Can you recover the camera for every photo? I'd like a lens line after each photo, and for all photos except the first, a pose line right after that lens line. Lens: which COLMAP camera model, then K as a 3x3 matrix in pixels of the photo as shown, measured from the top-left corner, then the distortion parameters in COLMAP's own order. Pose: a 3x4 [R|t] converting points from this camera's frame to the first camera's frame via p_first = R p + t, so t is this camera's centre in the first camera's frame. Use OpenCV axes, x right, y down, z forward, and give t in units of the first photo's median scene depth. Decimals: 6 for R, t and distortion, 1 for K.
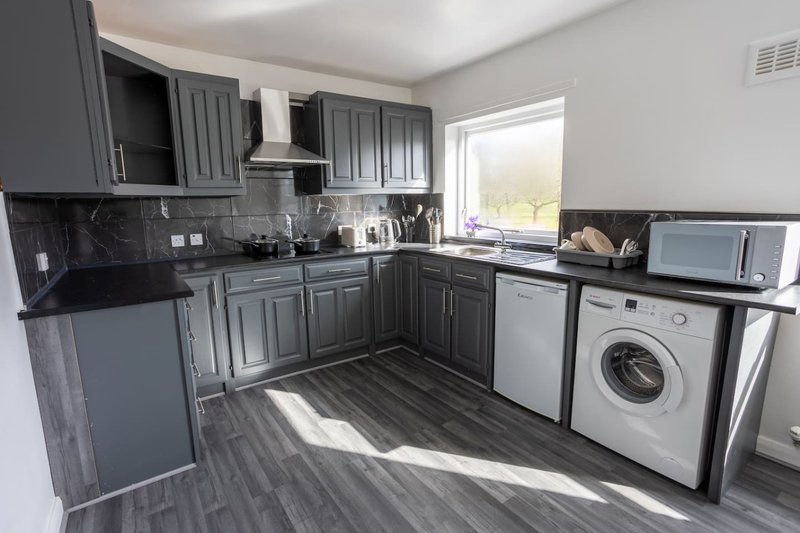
lens RADIAL K [[414.0, 0, 390.0], [0, 414.0, 268.7], [0, 0, 1]] dist [-0.029758, 0.010863]
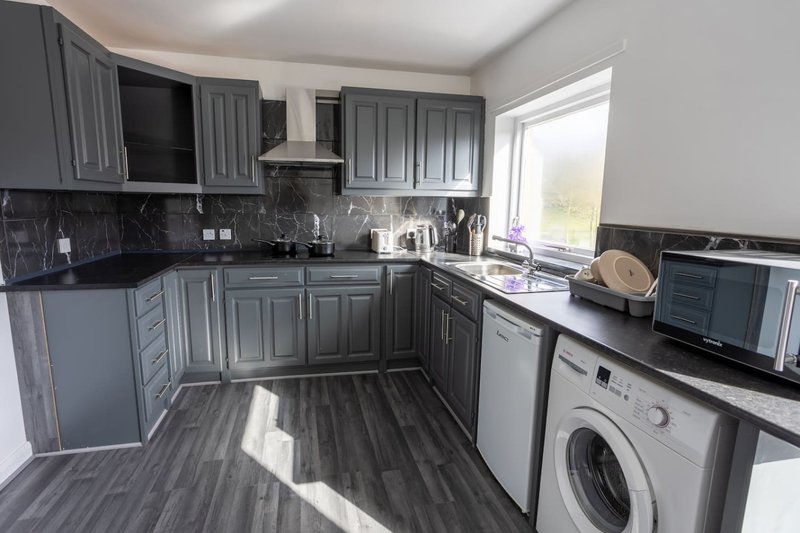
lens RADIAL K [[414.0, 0, 390.0], [0, 414.0, 268.7], [0, 0, 1]] dist [-0.029758, 0.010863]
pose [[0.915781, 0.092473, -0.390890, 0.366766], [-0.093603, 0.995478, 0.016207, -0.041800], [0.390621, 0.021747, 0.920295, 0.192303]]
